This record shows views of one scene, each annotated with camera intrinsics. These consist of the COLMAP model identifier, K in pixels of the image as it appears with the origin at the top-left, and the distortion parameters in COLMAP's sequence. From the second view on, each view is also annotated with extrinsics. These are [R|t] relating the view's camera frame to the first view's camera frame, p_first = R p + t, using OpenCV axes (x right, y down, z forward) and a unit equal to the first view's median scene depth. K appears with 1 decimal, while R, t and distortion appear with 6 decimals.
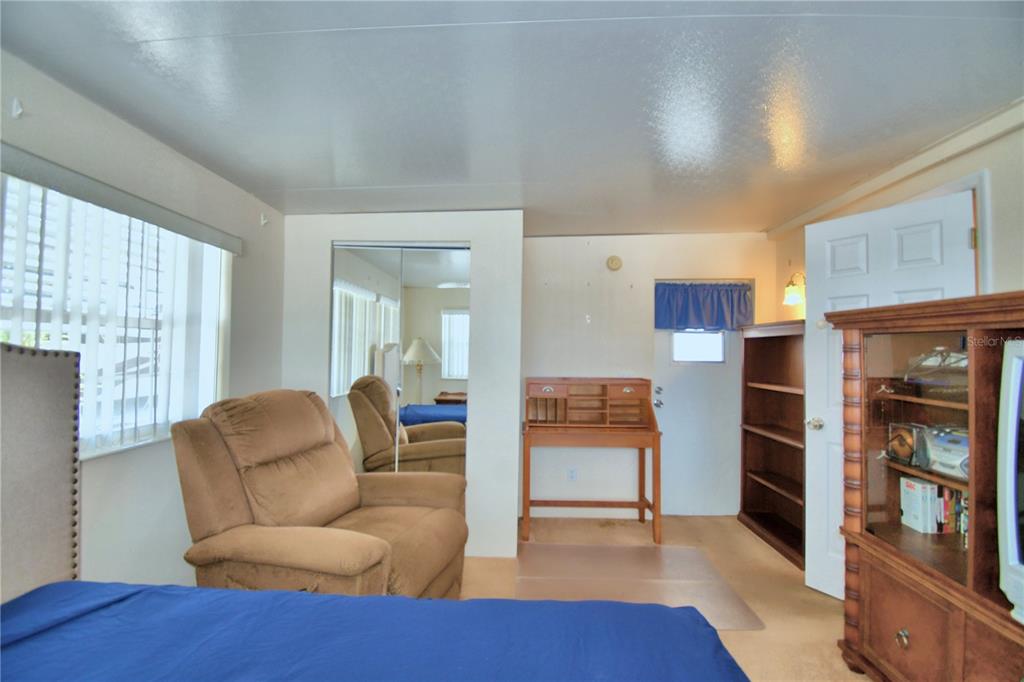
lens RADIAL K [[453.2, 0, 514.5], [0, 453.2, 341.5], [0, 0, 1]] dist [0.006773, -0.015588]
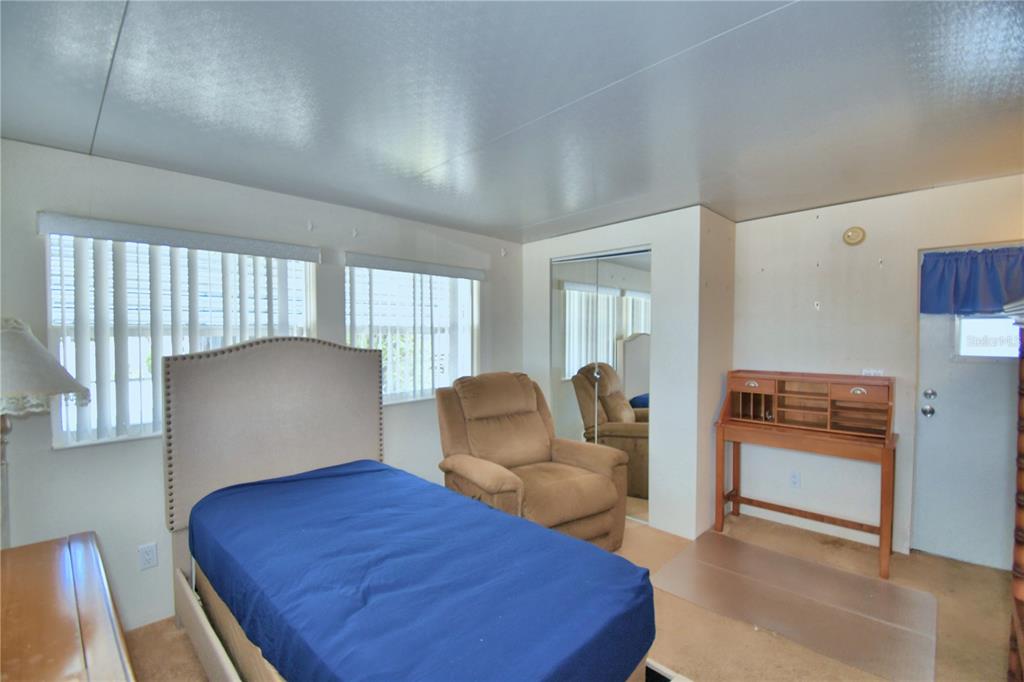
lens RADIAL K [[453.2, 0, 509.2], [0, 453.2, 341.3], [0, 0, 1]] dist [0.006773, -0.015588]
pose [[0.731307, -0.000921, -0.682047, 0.525256], [0.026132, 0.999303, 0.026669, -0.033834], [0.681547, -0.037327, 0.730821, -0.059929]]
